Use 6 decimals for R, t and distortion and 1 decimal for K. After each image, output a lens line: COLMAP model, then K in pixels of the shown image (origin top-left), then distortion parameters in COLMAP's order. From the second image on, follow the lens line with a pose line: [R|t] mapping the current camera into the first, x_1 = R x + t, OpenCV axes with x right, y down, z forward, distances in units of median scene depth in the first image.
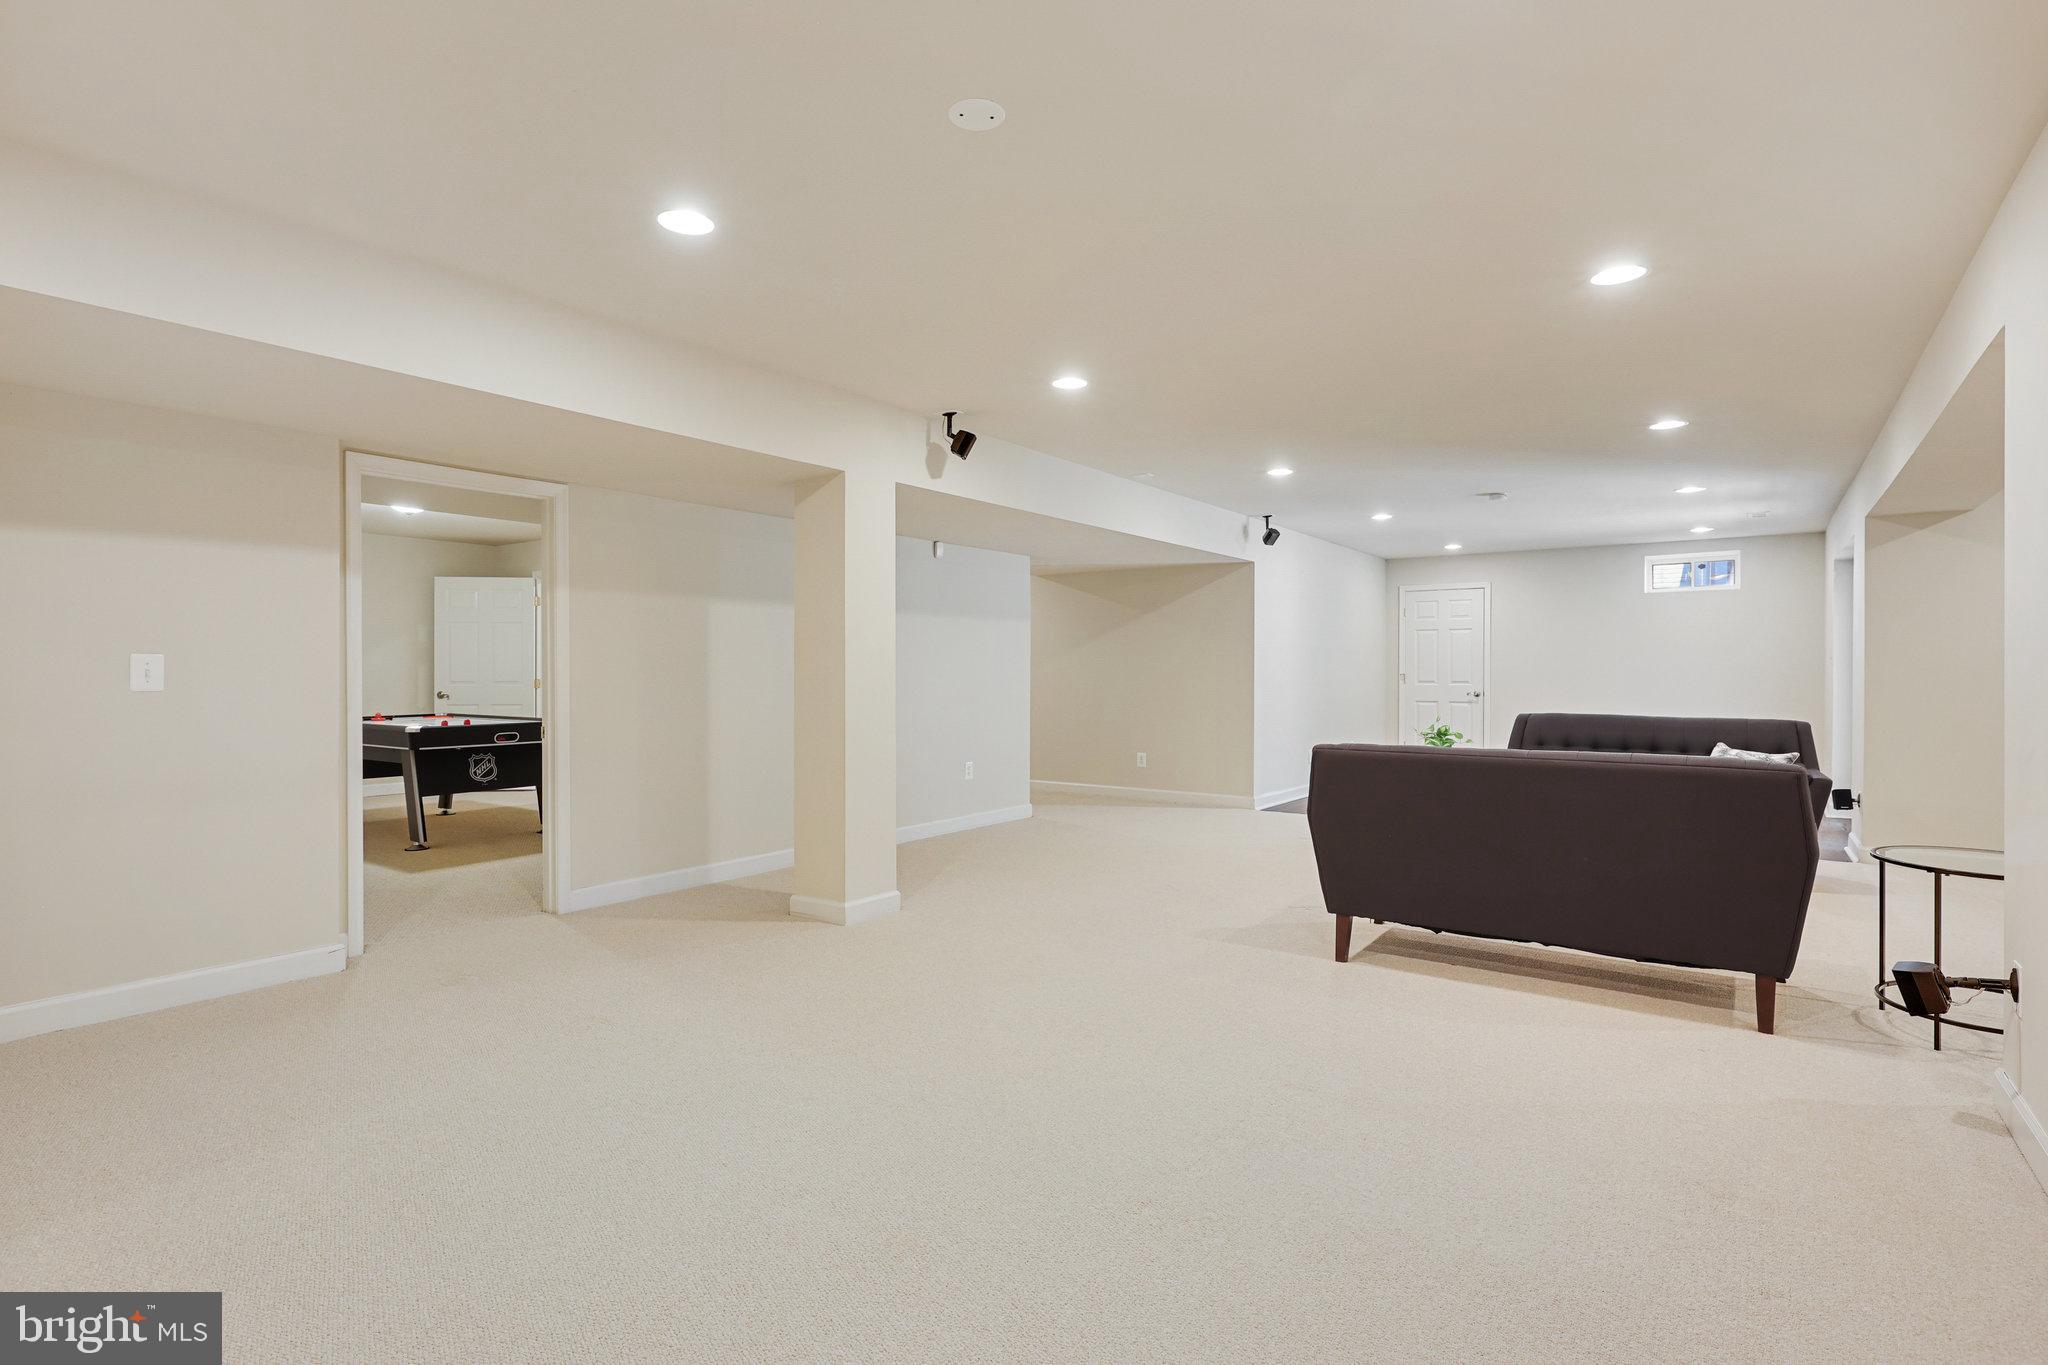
lens RADIAL K [[1032.3, 0, 1069.0], [0, 1032.3, 679.6], [0, 0, 1]] dist [0.003454, 0.001134]
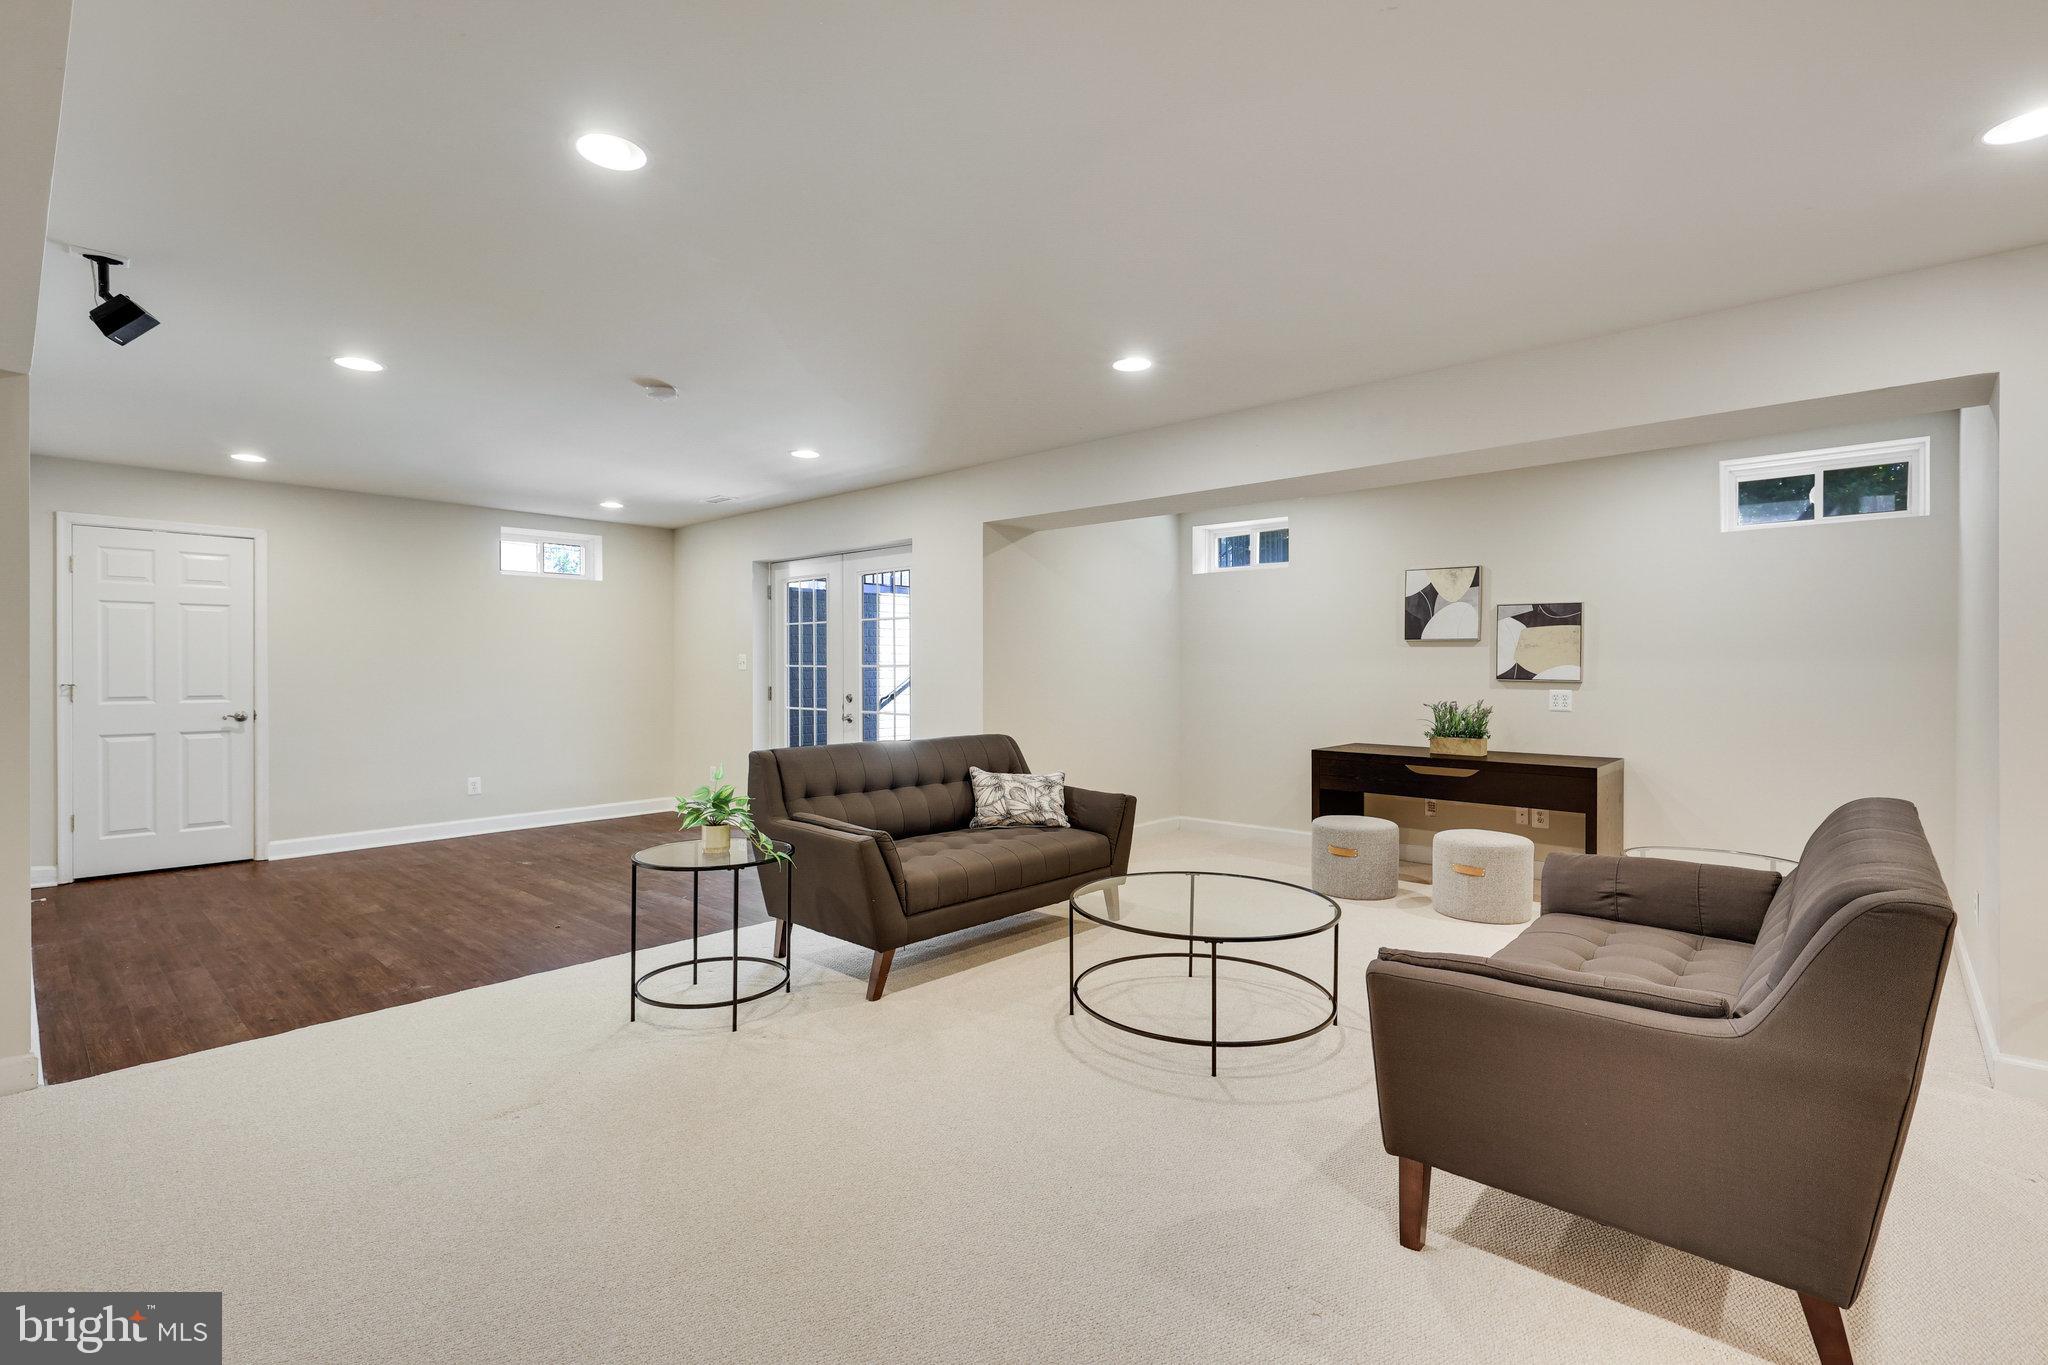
lens RADIAL K [[937.5, 0, 1023.2], [0, 937.5, 674.1], [0, 0, 1]] dist [-0.000383, 0.000147]
pose [[0.155879, -0.004080, 0.987768, -0.082595], [0.008481, 0.999960, 0.002792, -0.011134], [-0.987740, 0.007943, 0.155907, 0.636307]]
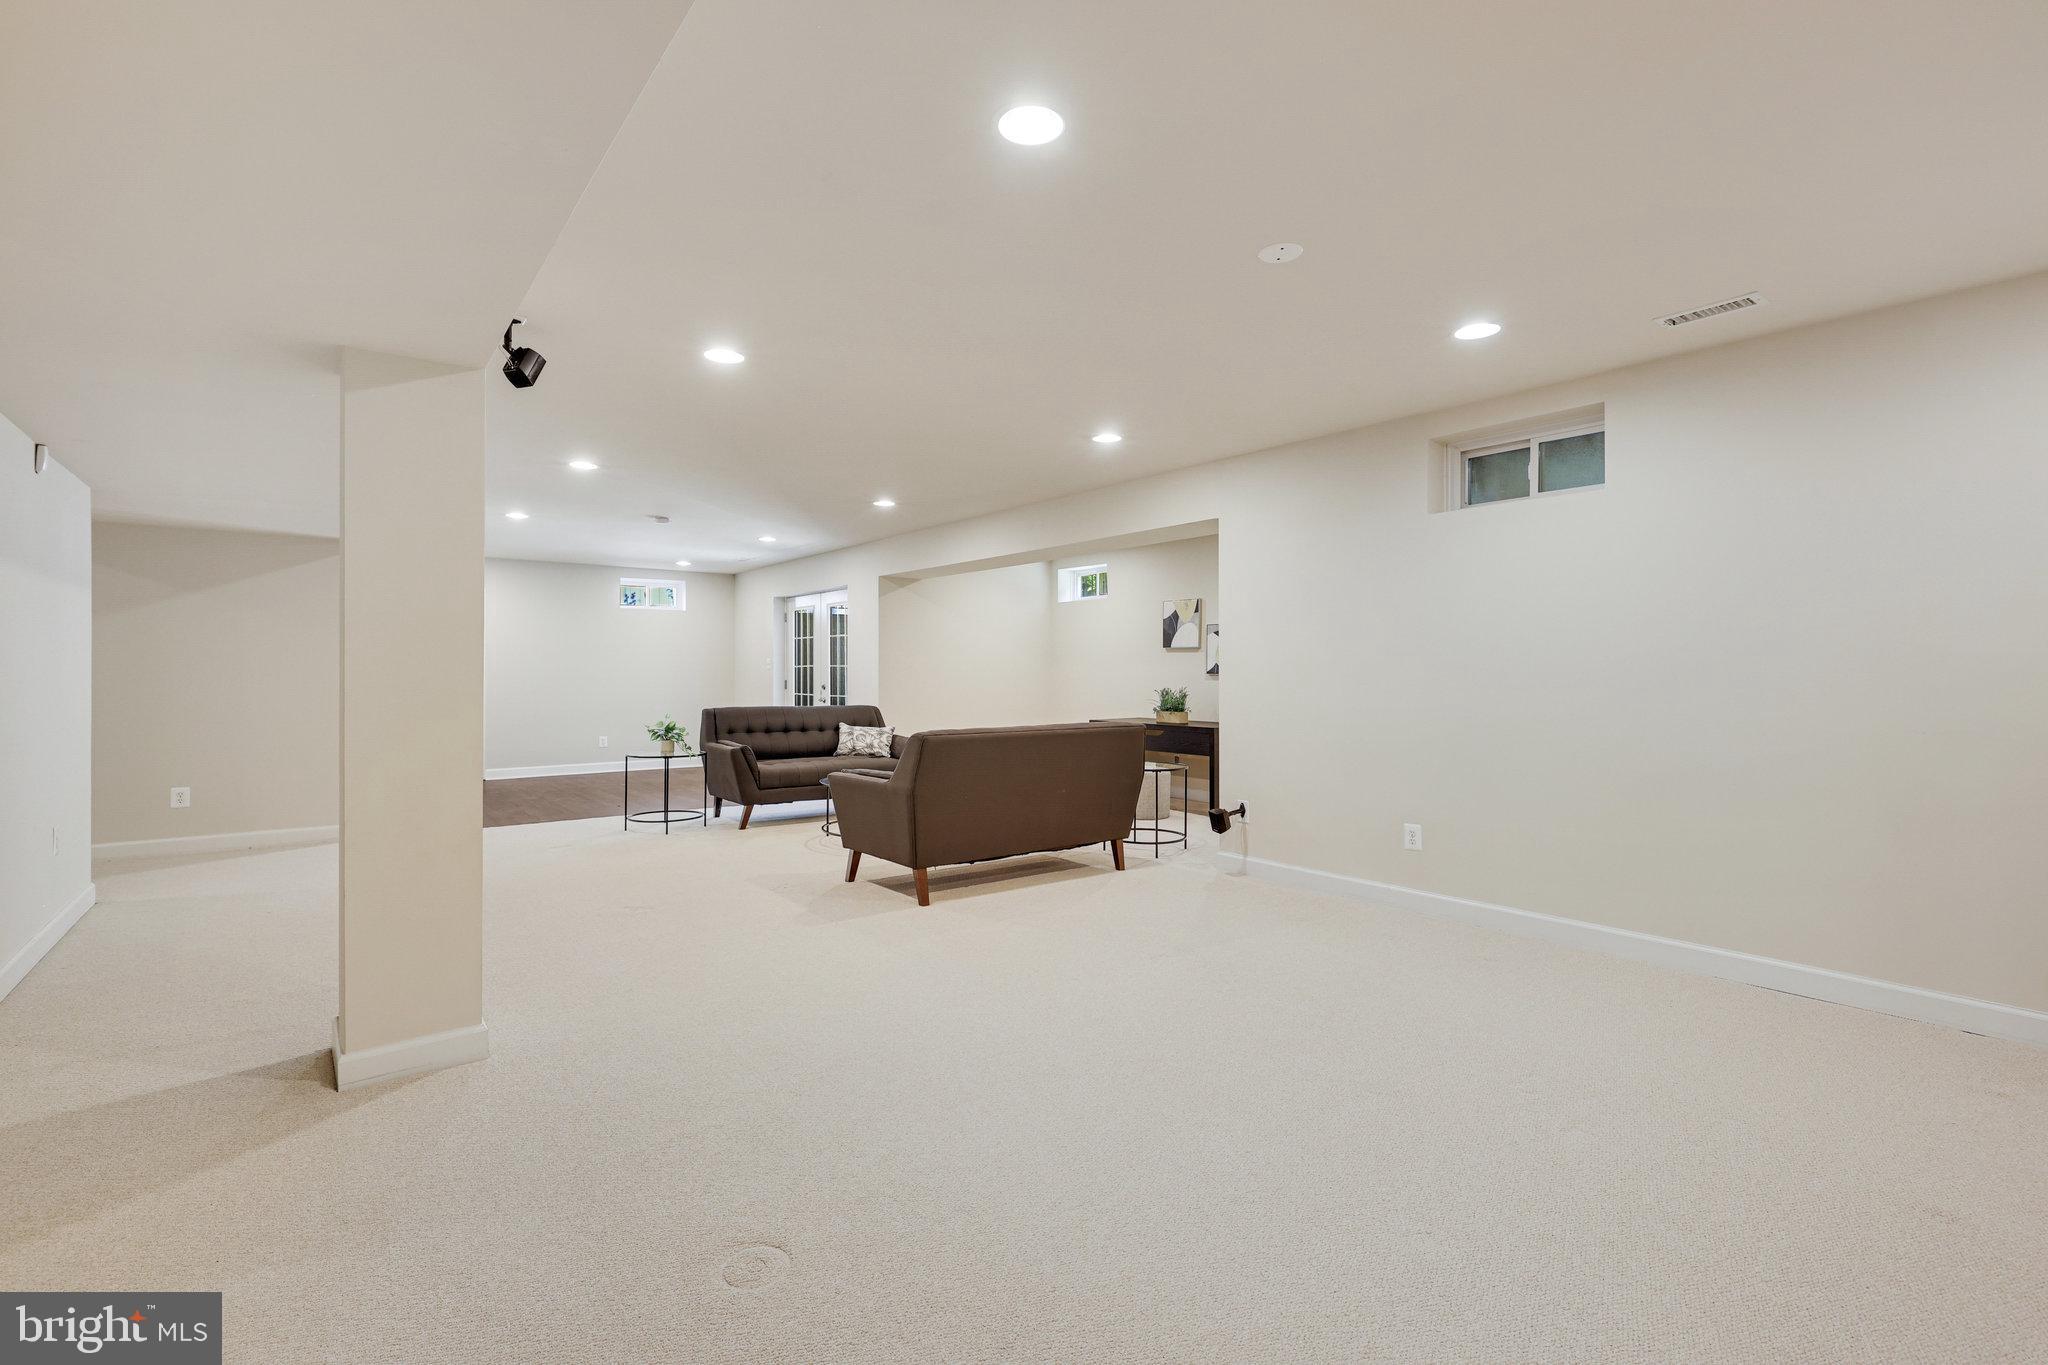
lens RADIAL K [[899.2, 0, 1027.0], [0, 899.2, 677.7], [0, 0, 1]] dist [0.000524, 0.001452]
pose [[0.307495, -0.004872, 0.951537, -0.369155], [0.007953, 0.999965, 0.002550, -0.001908], [-0.951517, 0.006784, 0.307523, 0.277523]]
